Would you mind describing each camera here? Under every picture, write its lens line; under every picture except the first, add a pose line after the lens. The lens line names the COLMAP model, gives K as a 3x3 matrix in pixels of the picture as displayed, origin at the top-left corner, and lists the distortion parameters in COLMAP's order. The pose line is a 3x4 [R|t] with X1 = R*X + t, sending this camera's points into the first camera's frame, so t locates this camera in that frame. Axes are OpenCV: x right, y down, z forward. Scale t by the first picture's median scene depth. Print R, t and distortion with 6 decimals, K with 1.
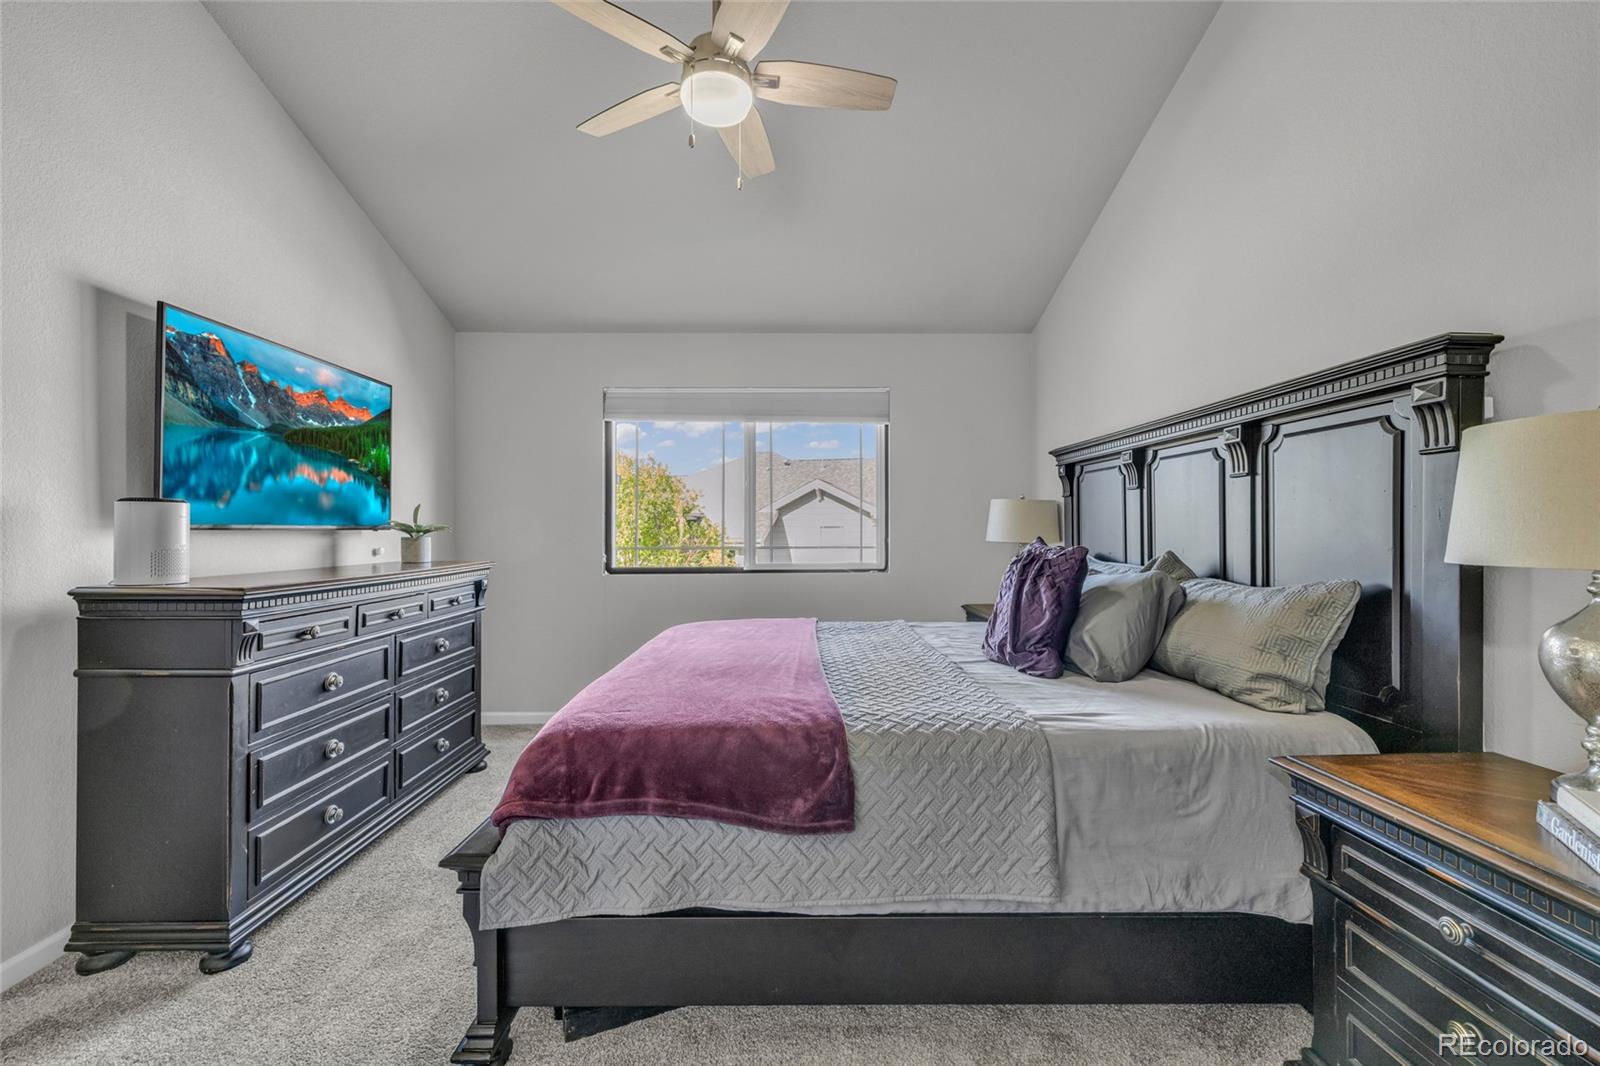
lens RADIAL K [[675.2, 0, 798.2], [0, 675.2, 527.7], [0, 0, 1]] dist [0.002443, 0.000139]
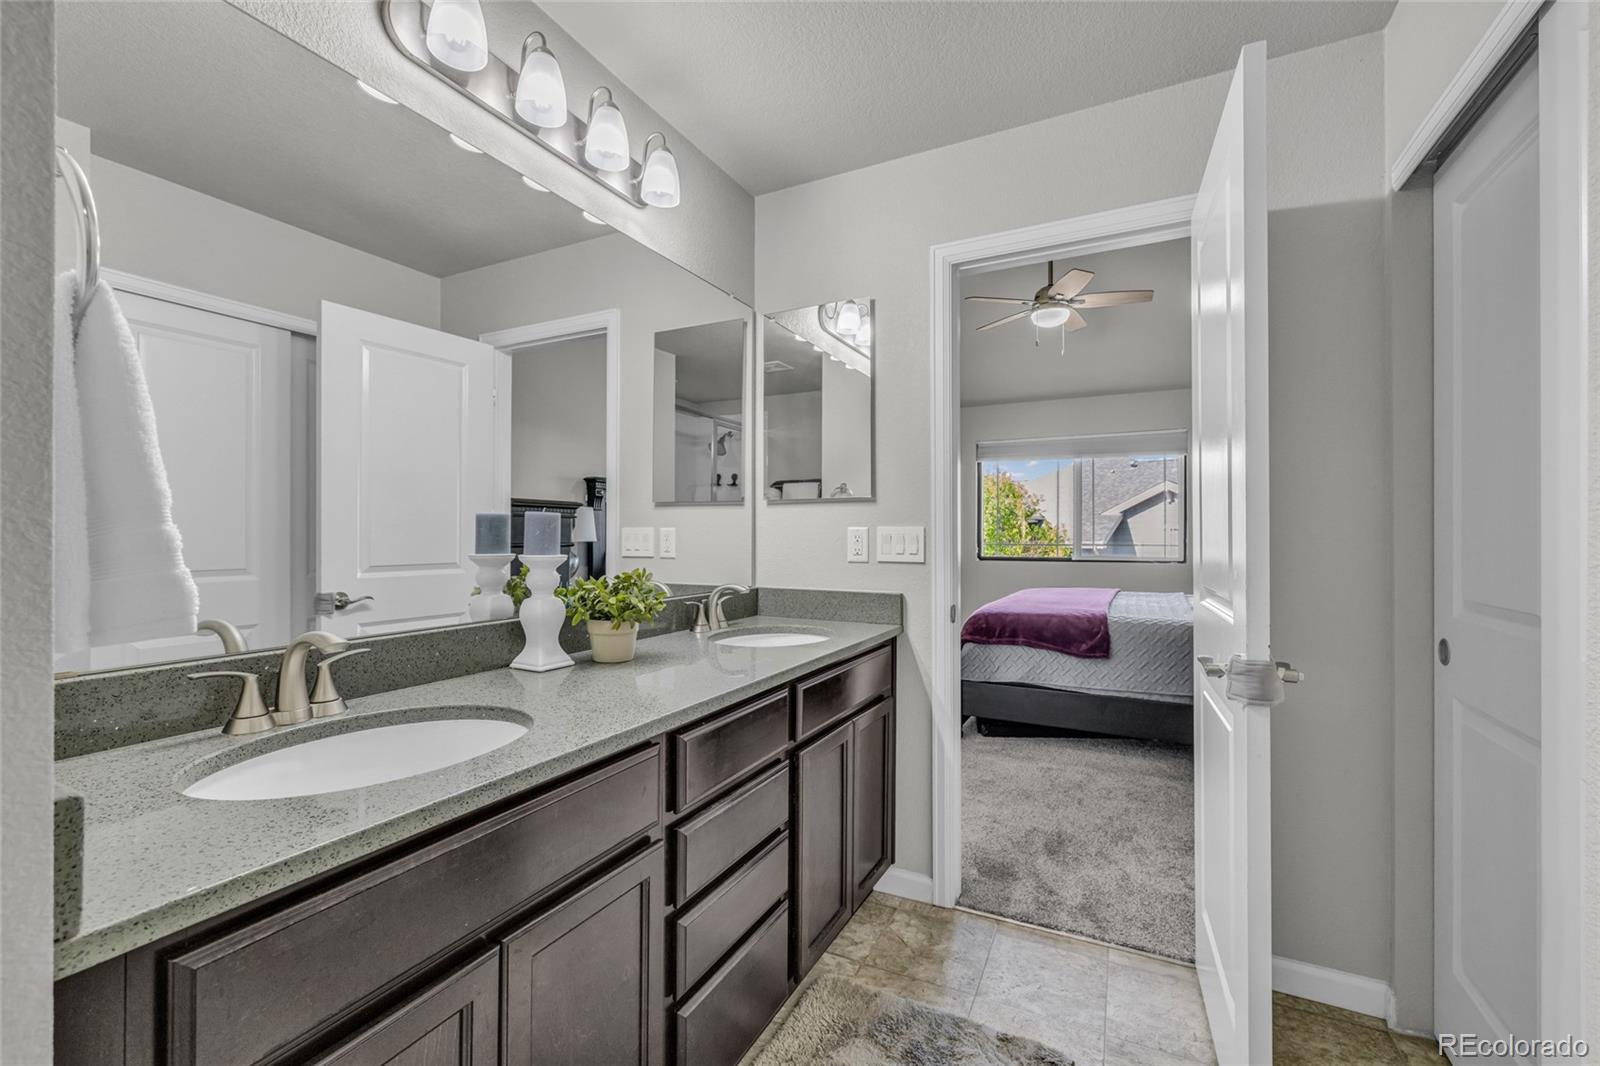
lens RADIAL K [[675.2, 0, 797.8], [0, 675.2, 530.5], [0, 0, 1]] dist [0.002443, 0.000139]
pose [[0.882159, 0.002153, -0.470947, 0.175245], [-0.001524, 0.999997, 0.001716, -0.004936], [0.470950, -0.000796, 0.882160, -1.200766]]
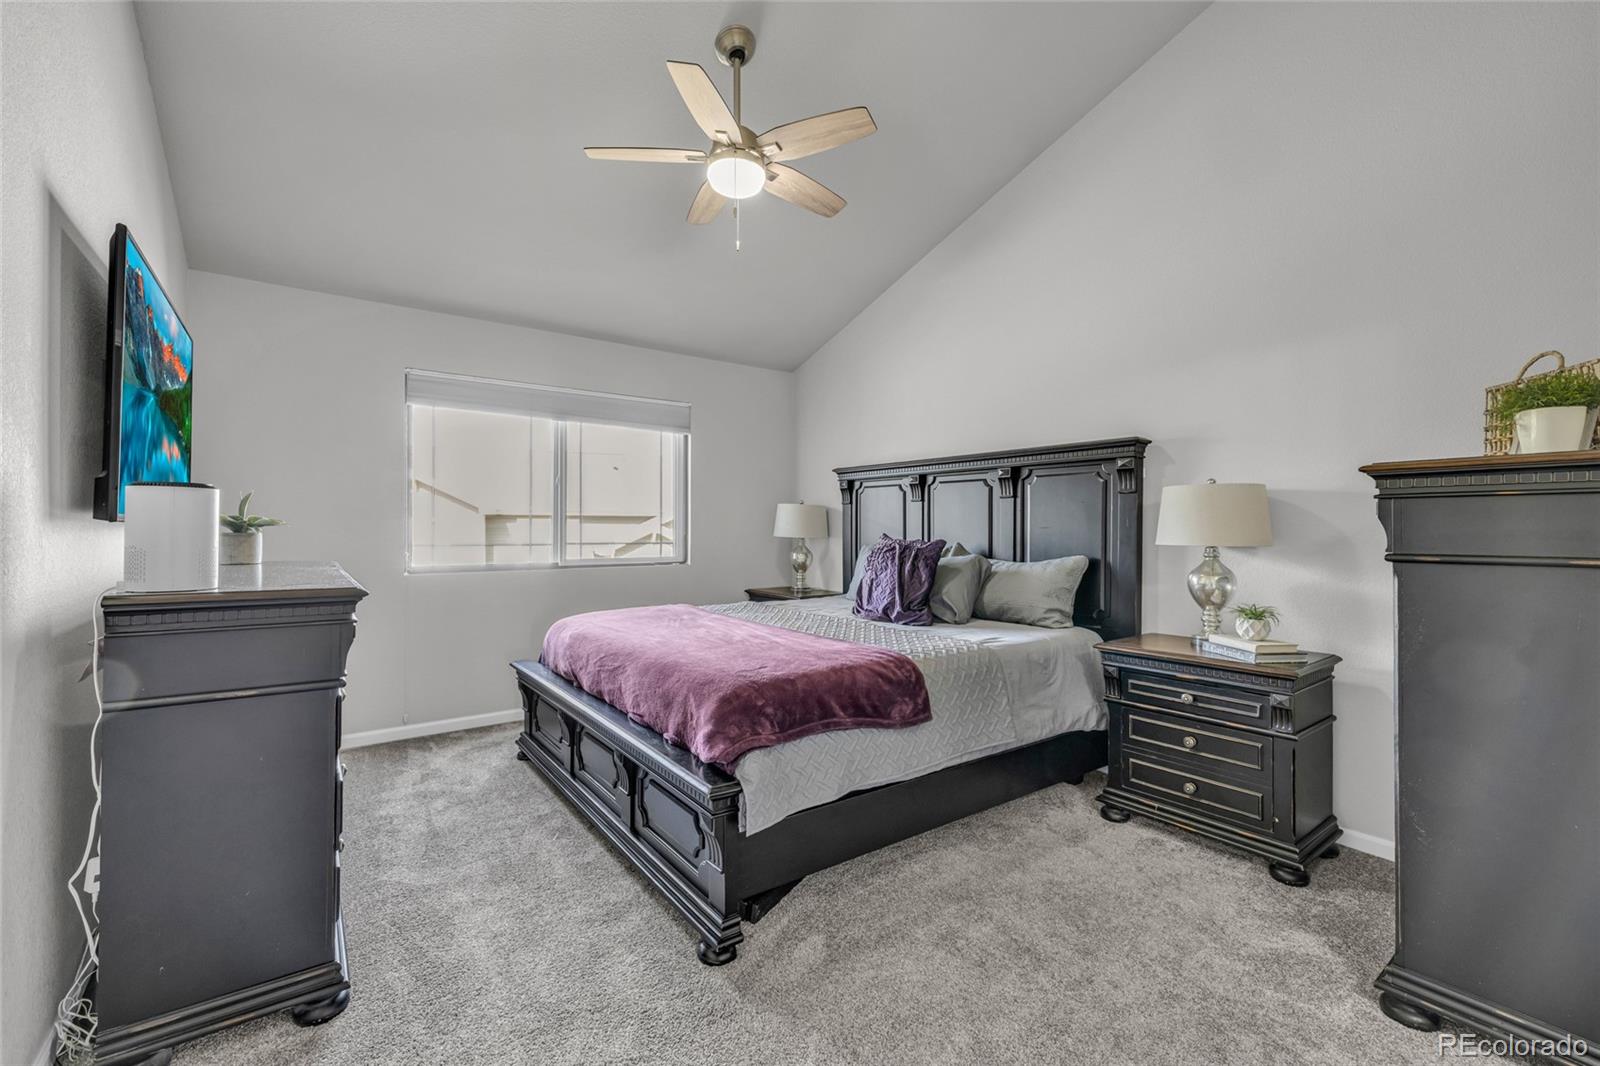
lens RADIAL K [[675.2, 0, 783.4], [0, 675.2, 527.0], [0, 0, 1]] dist [0.002443, 0.000139]
pose [[0.818605, 0.007619, 0.574306, -0.824581], [-0.009669, 0.999953, 0.000515, 0.001411], [-0.574275, -0.005975, 0.818640, -0.066334]]
